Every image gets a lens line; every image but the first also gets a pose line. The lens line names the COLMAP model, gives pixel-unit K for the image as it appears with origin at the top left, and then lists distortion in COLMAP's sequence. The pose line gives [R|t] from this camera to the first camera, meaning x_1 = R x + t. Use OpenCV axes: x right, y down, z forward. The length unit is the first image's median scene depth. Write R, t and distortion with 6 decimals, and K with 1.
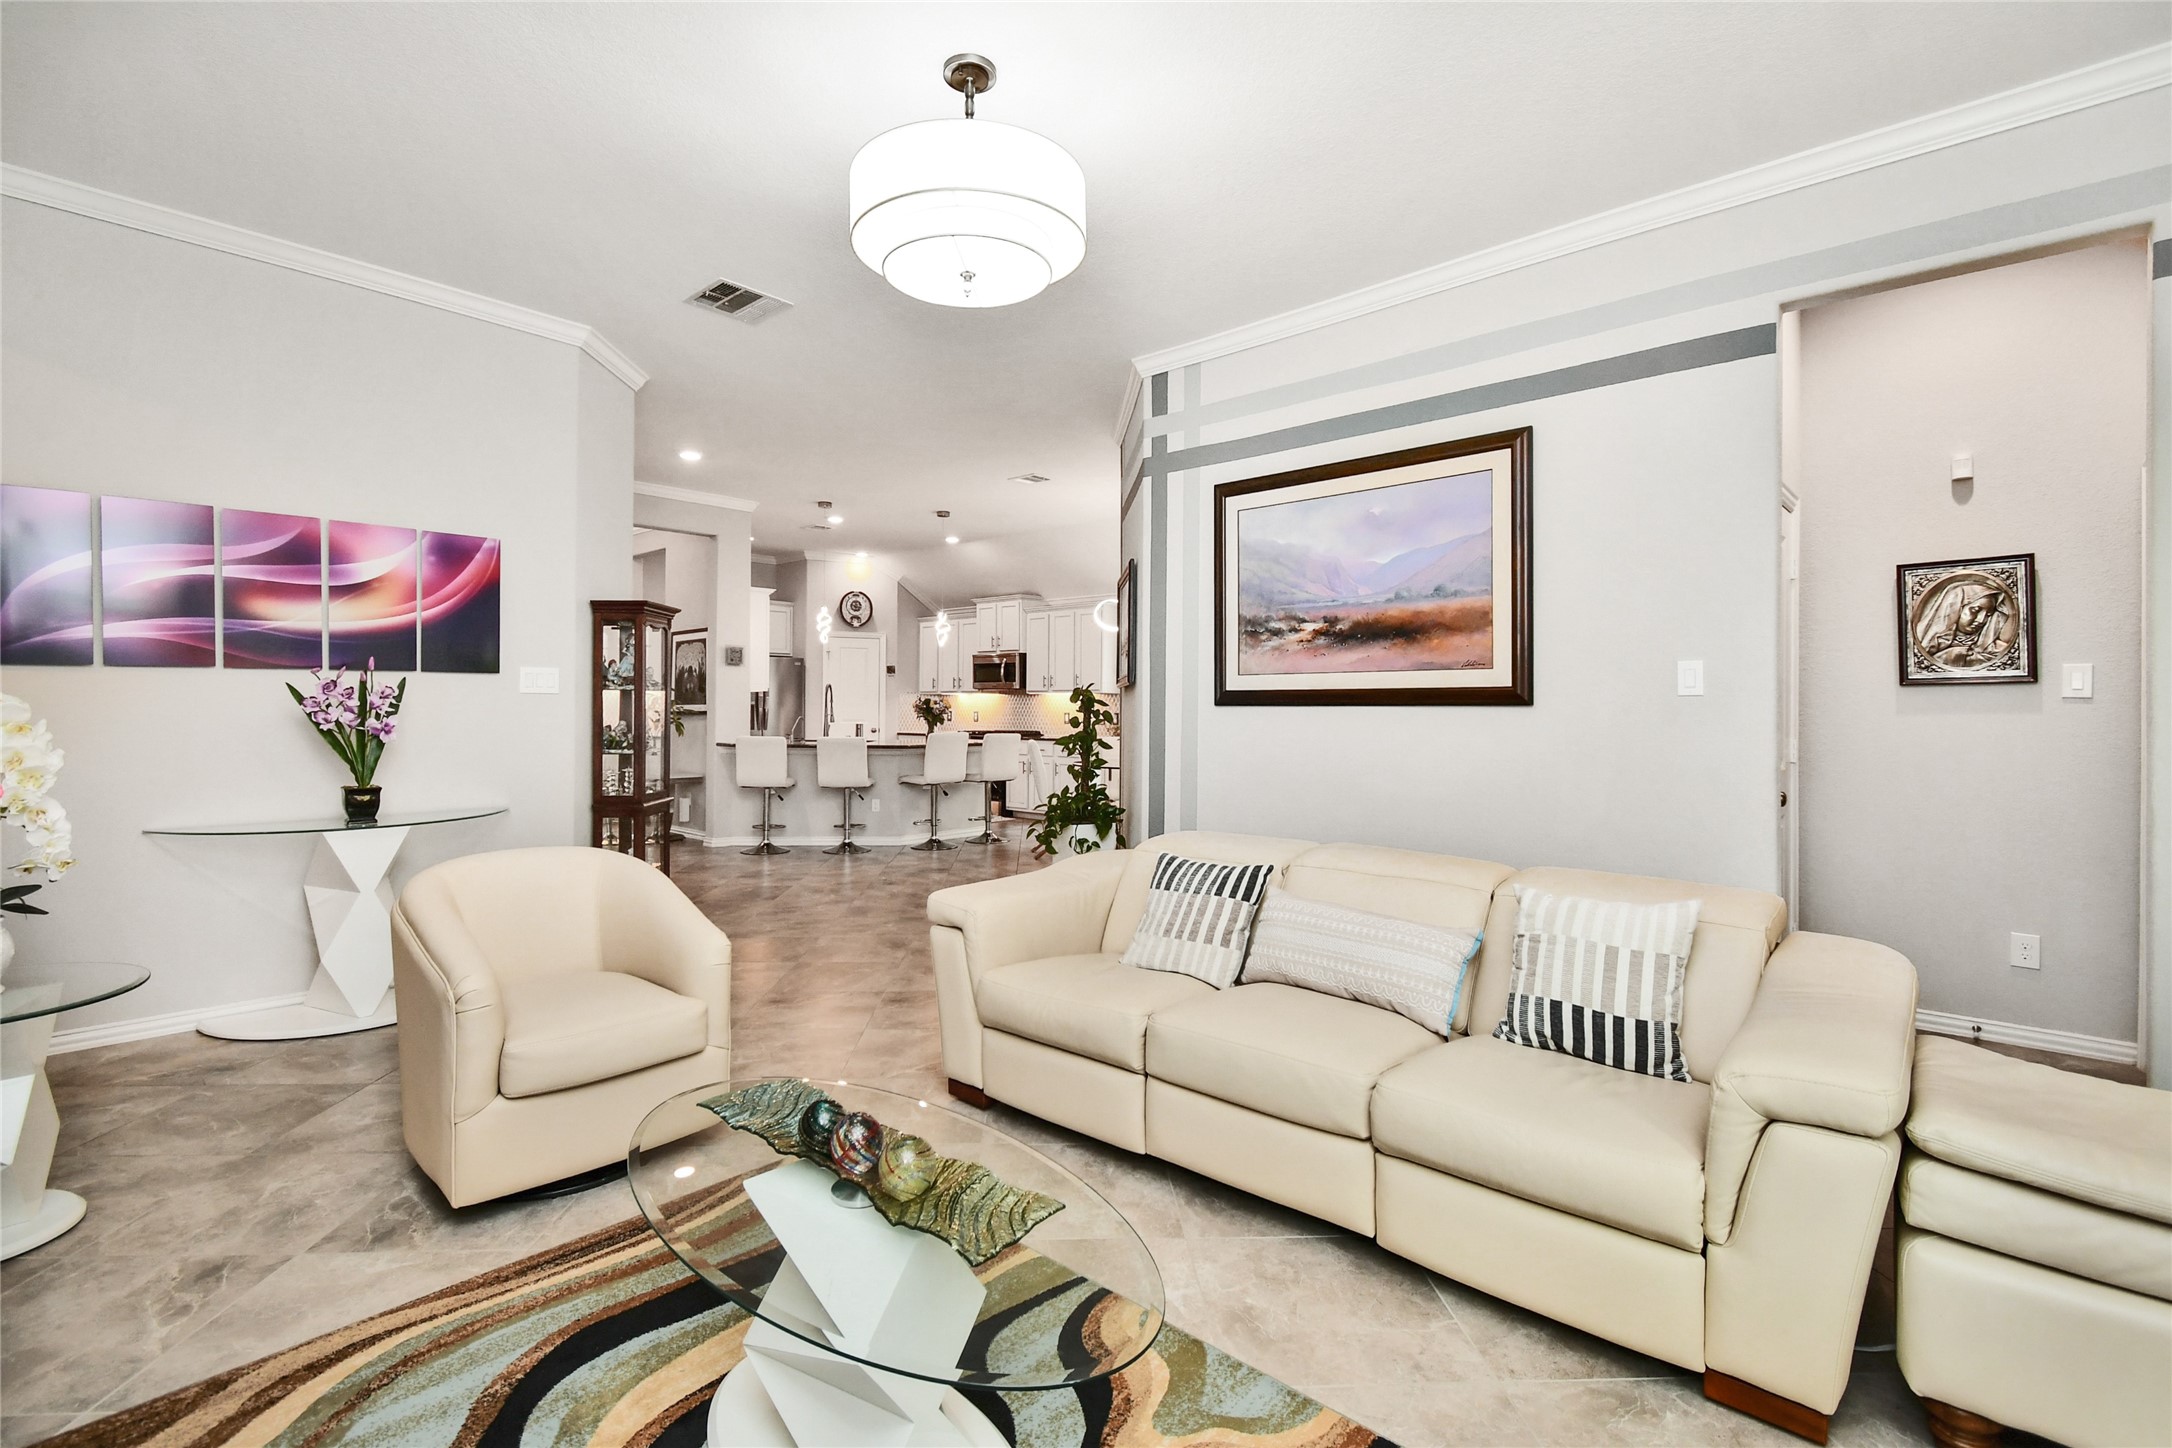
lens RADIAL K [[956.3, 0, 1085.6], [0, 956.3, 716.3], [0, 0, 1]] dist [0.007451, -0.005170]
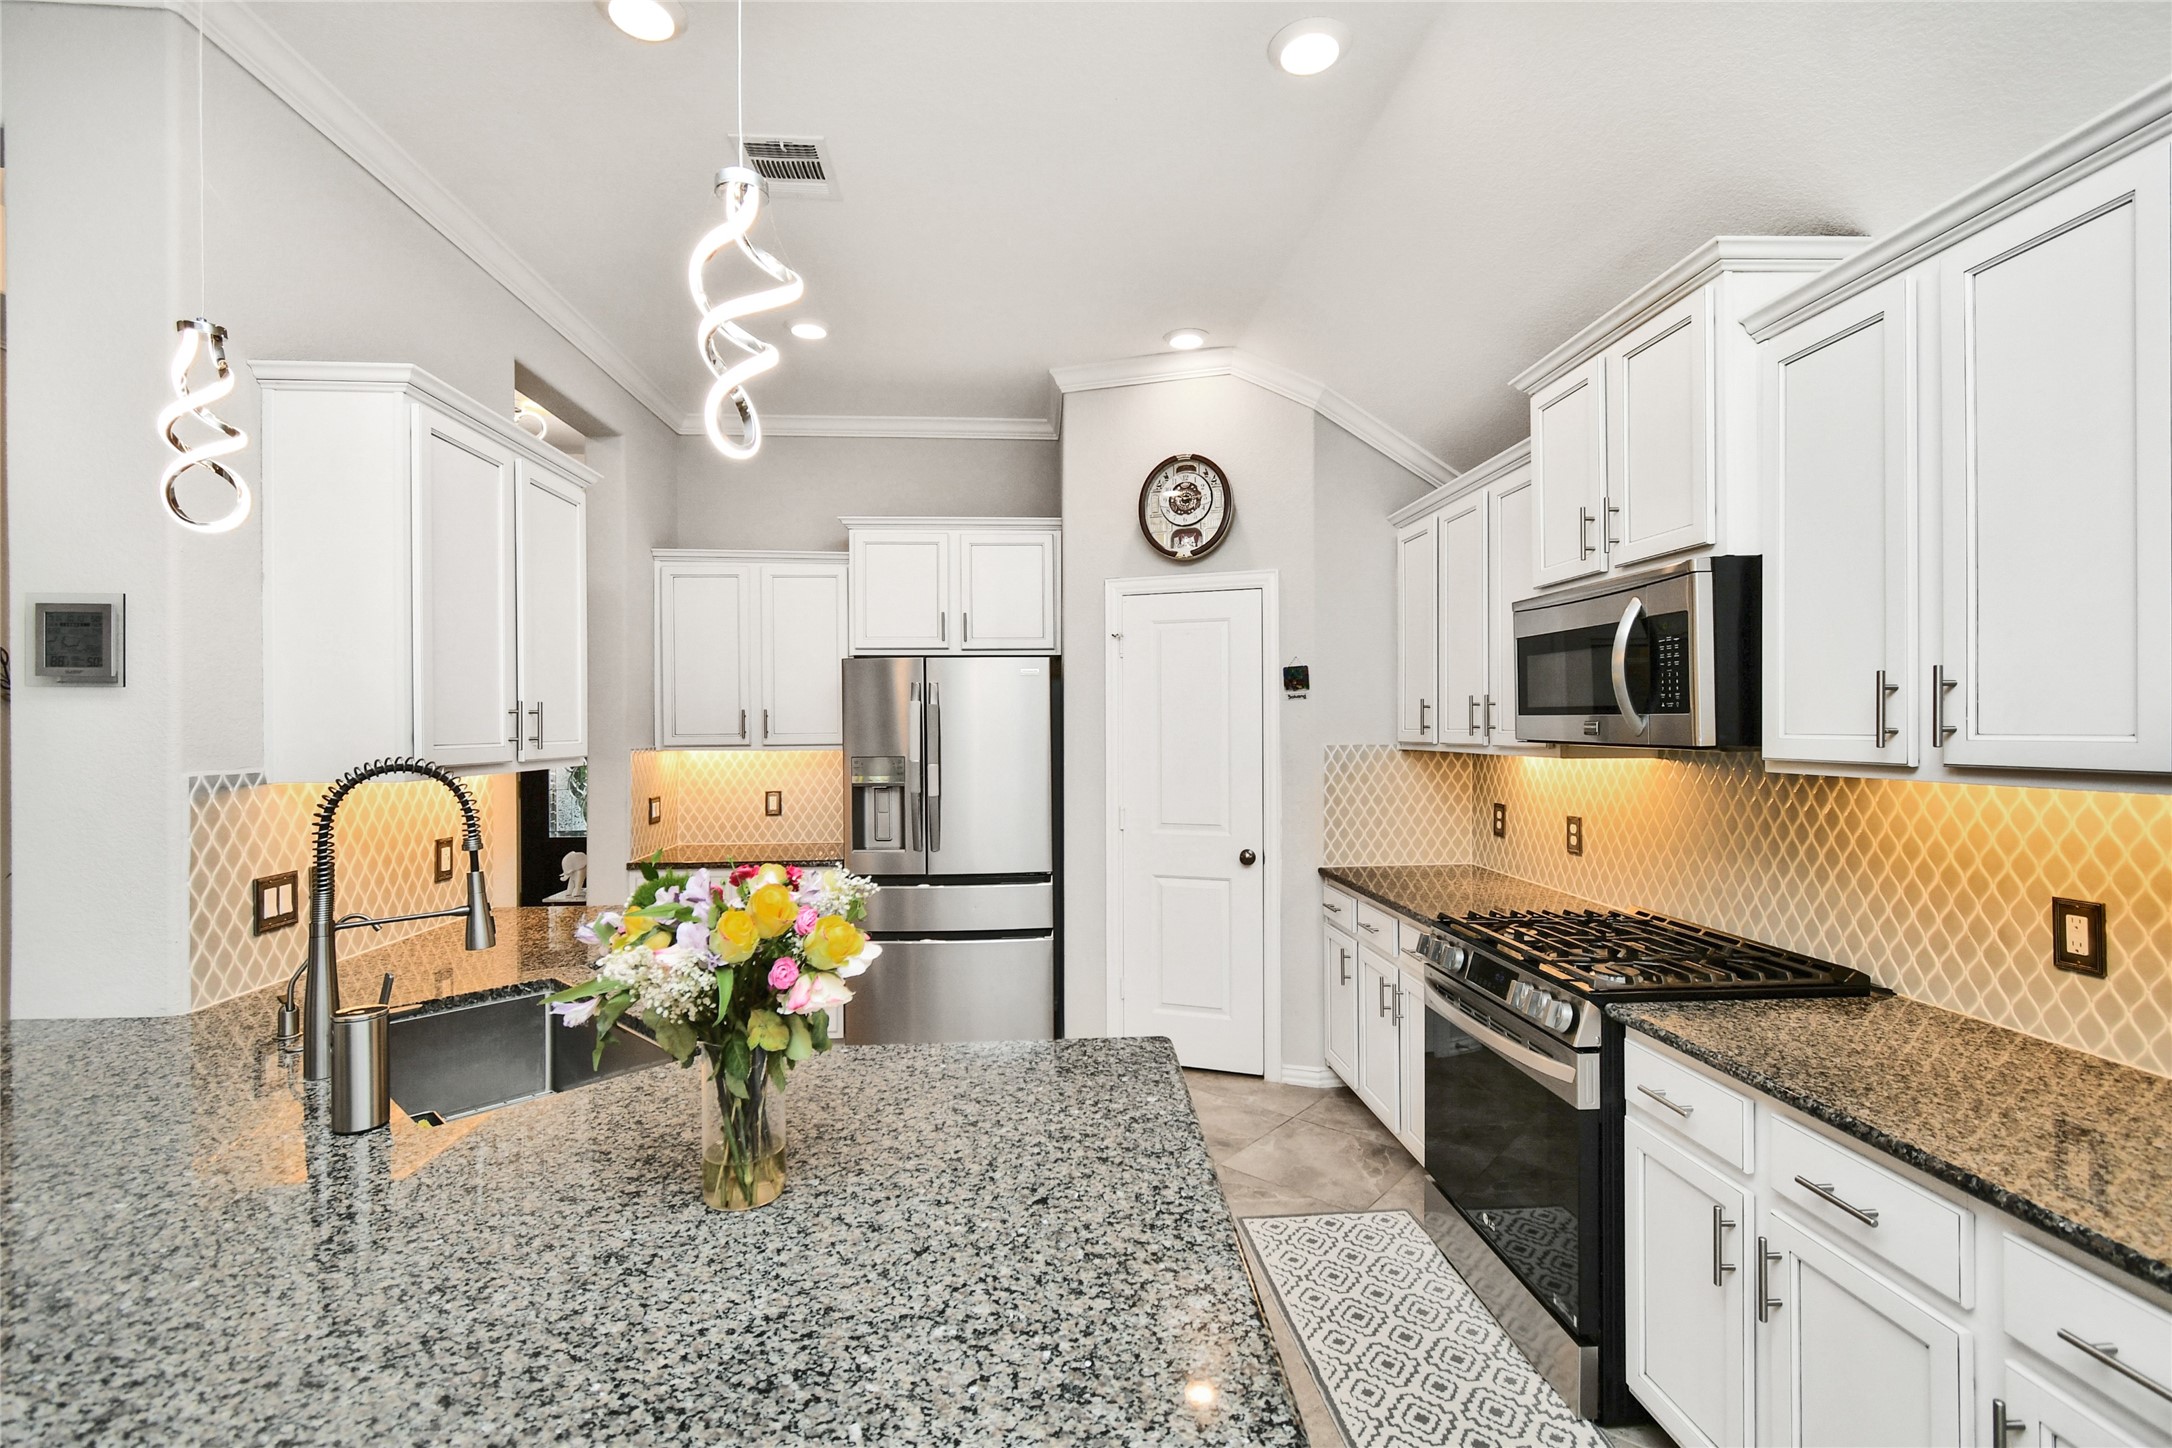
lens RADIAL K [[956.3, 0, 1080.3], [0, 956.3, 724.7], [0, 0, 1]] dist [0.007451, -0.005170]
pose [[0.716847, -0.010824, -0.697147, -0.027032], [0.010135, 0.999936, -0.005104, -0.032155], [0.697157, -0.003407, 0.716910, 0.726415]]
